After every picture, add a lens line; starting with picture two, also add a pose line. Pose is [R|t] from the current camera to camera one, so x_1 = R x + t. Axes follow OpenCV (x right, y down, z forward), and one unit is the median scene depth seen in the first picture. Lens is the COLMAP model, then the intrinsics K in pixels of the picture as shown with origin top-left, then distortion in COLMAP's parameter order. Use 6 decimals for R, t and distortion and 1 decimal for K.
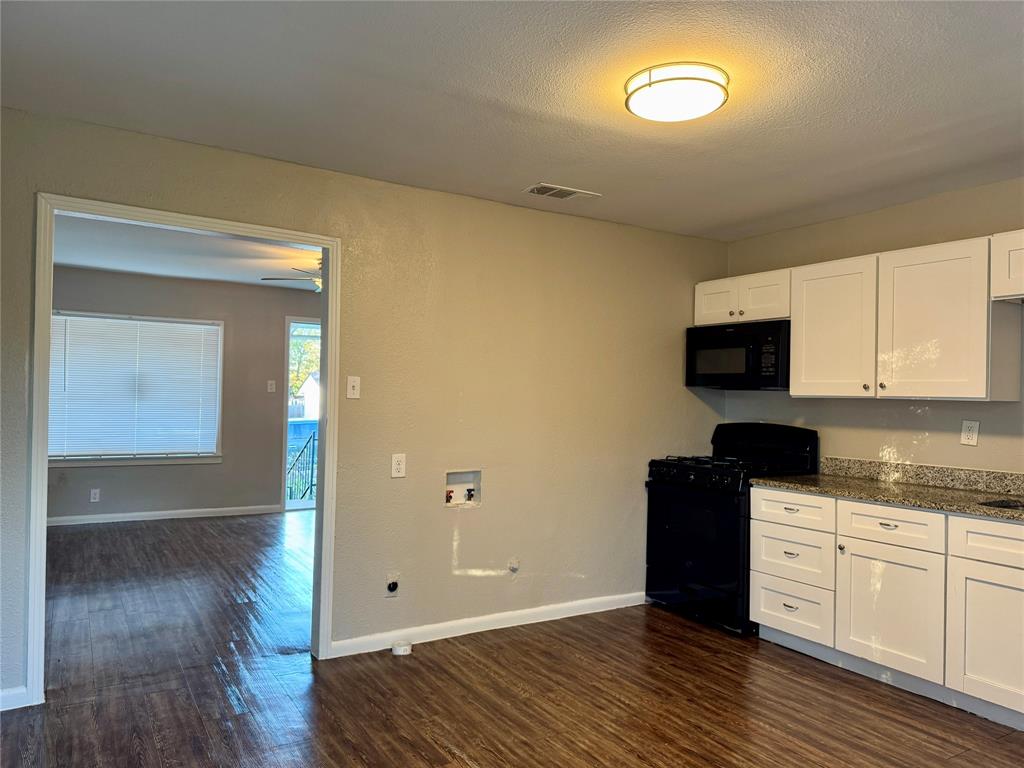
lens RADIAL K [[726.2, 0, 512.0], [0, 726.2, 384.0], [0, 0, 1]] dist [0.002184, -0.003811]
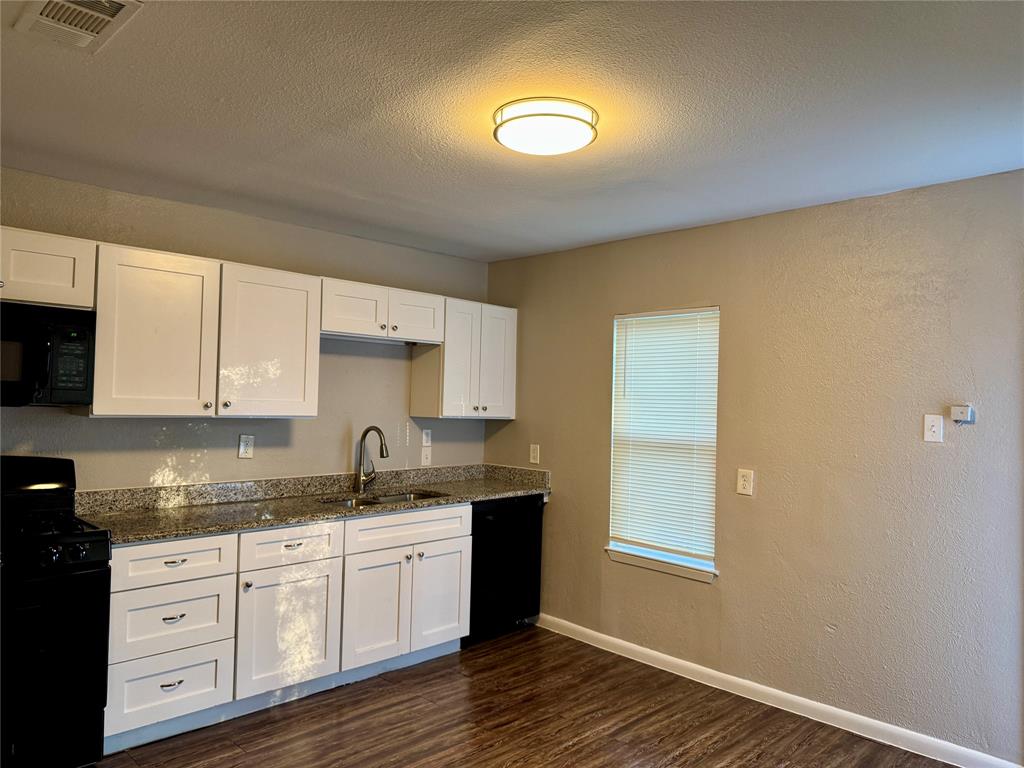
lens RADIAL K [[723.5, 0, 512.0], [0, 723.5, 384.0], [0, 0, 1]] dist [0.121560, -0.193513]
pose [[-0.223282, -0.001323, 0.974753, -0.484962], [-0.045027, 0.998946, -0.008958, -0.031083], [-0.973713, -0.045890, -0.223106, 0.832759]]
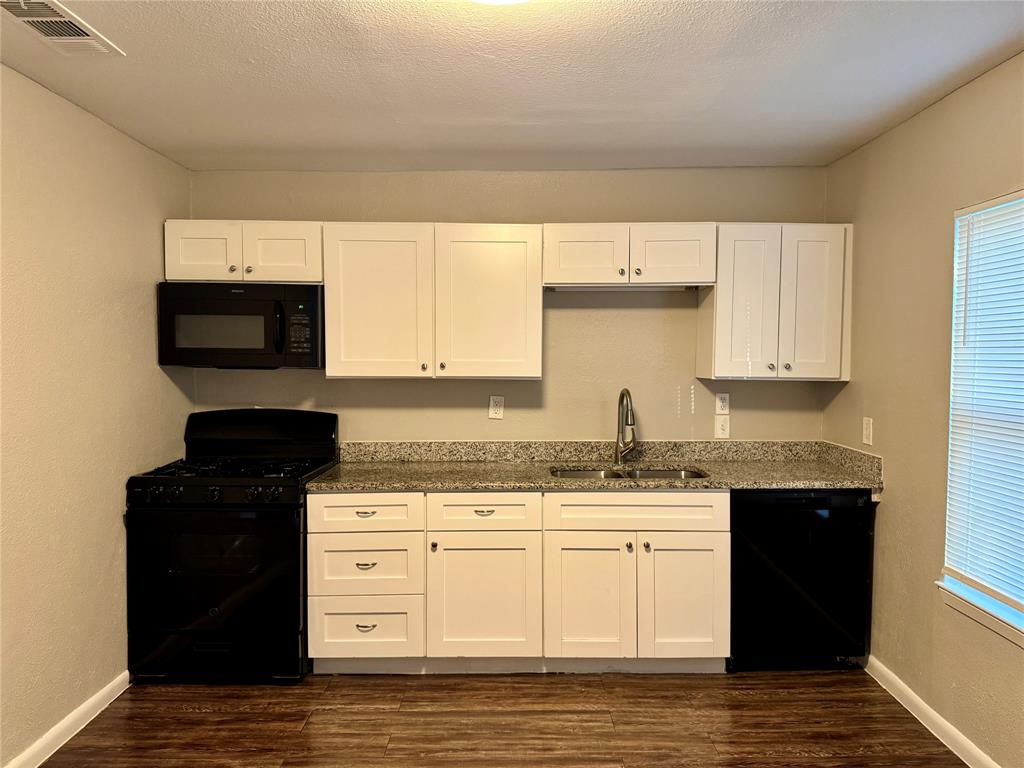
lens RADIAL K [[723.5, 0, 512.0], [0, 723.5, 384.0], [0, 0, 1]] dist [0.121560, -0.193513]
pose [[0.520814, -0.056011, 0.851831, -0.247743], [-0.006186, 0.997571, 0.069376, -0.038711], [-0.853648, -0.041401, 0.519203, 0.416940]]
